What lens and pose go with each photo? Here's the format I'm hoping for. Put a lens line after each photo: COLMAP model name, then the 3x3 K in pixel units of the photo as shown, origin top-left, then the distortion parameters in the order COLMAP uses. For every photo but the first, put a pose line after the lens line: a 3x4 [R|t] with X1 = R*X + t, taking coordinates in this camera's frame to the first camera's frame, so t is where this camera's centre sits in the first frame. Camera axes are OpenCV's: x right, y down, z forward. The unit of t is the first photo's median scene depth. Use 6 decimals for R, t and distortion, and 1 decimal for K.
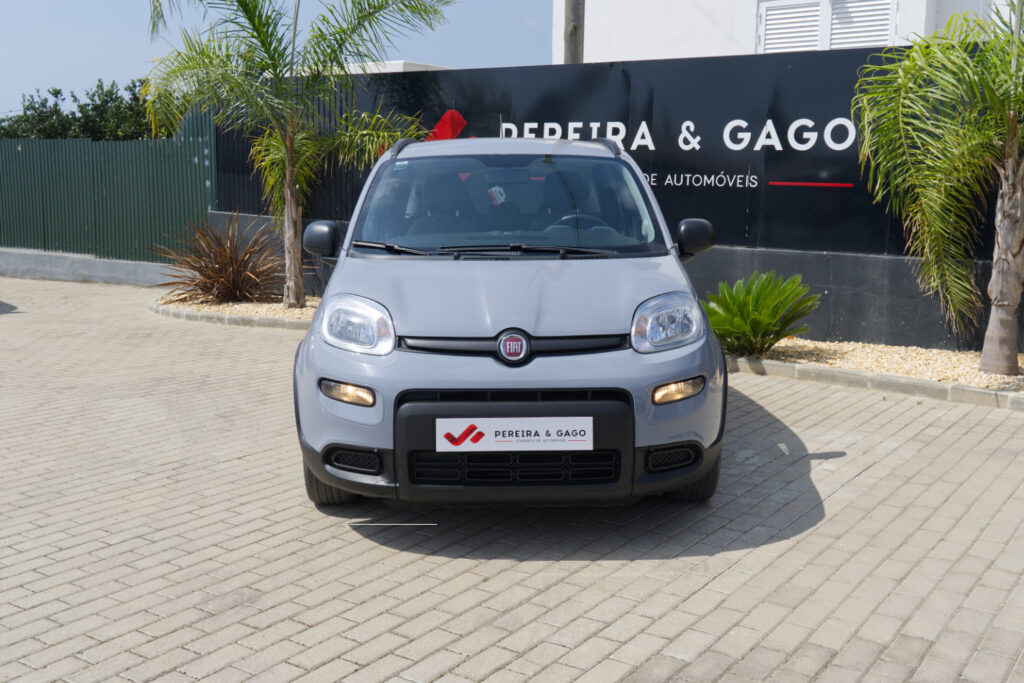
lens RADIAL K [[1045.2, 0, 512.6], [0, 1045.2, 322.9], [0, 0, 1]] dist [0.025302, -0.042068]
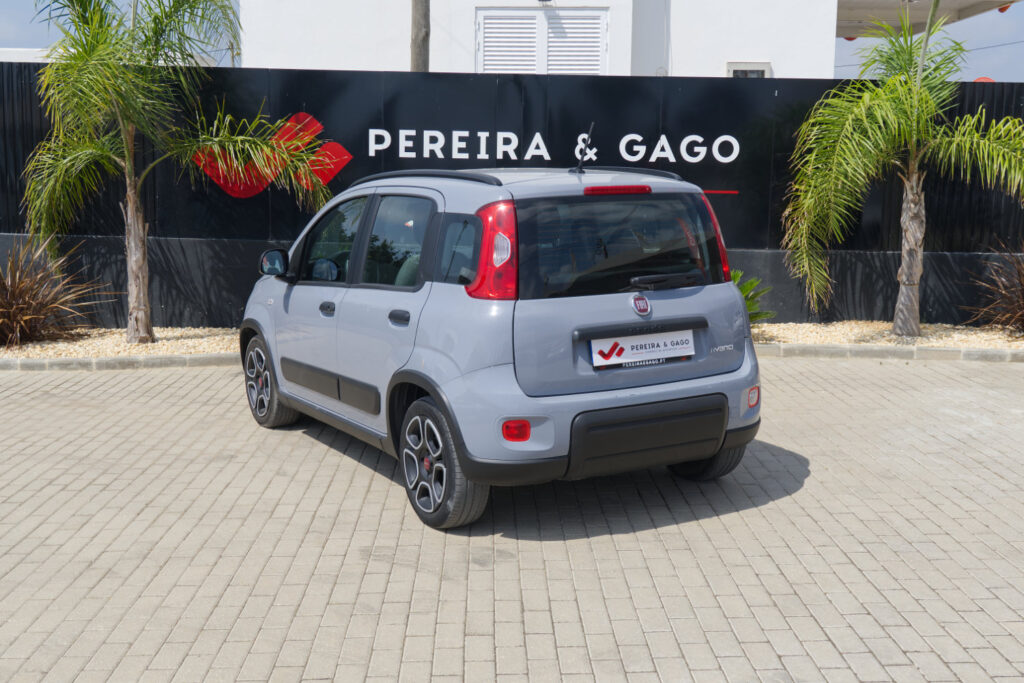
lens RADIAL K [[1117.8, 0, 493.4], [0, 1117.8, 342.8], [0, 0, 1]] dist [0.049053, -0.171418]
pose [[0.812176, -0.096146, 0.575436, -1.254285], [0.081282, 0.995355, 0.051584, -0.094976], [-0.577723, 0.004877, 0.816218, 0.233185]]
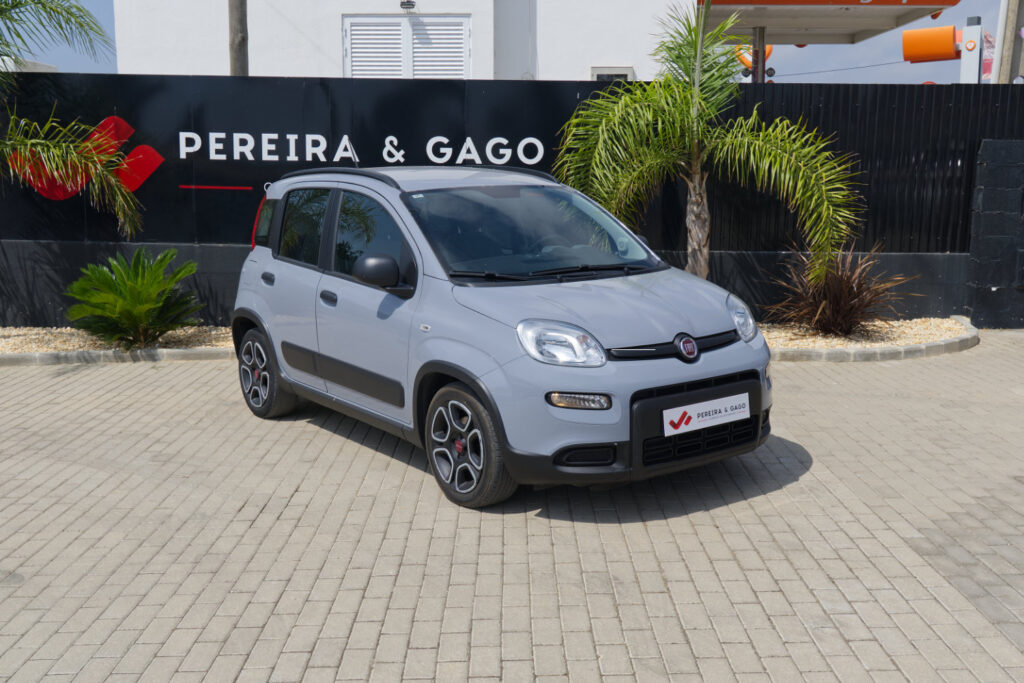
lens RADIAL K [[1045.2, 0, 512.6], [0, 1045.2, 322.9], [0, 0, 1]] dist [0.025302, -0.042068]
pose [[0.814904, -0.093052, 0.572078, -0.792232], [0.083912, 0.995570, 0.042406, -0.069967], [-0.573490, 0.013447, 0.819102, 0.059784]]
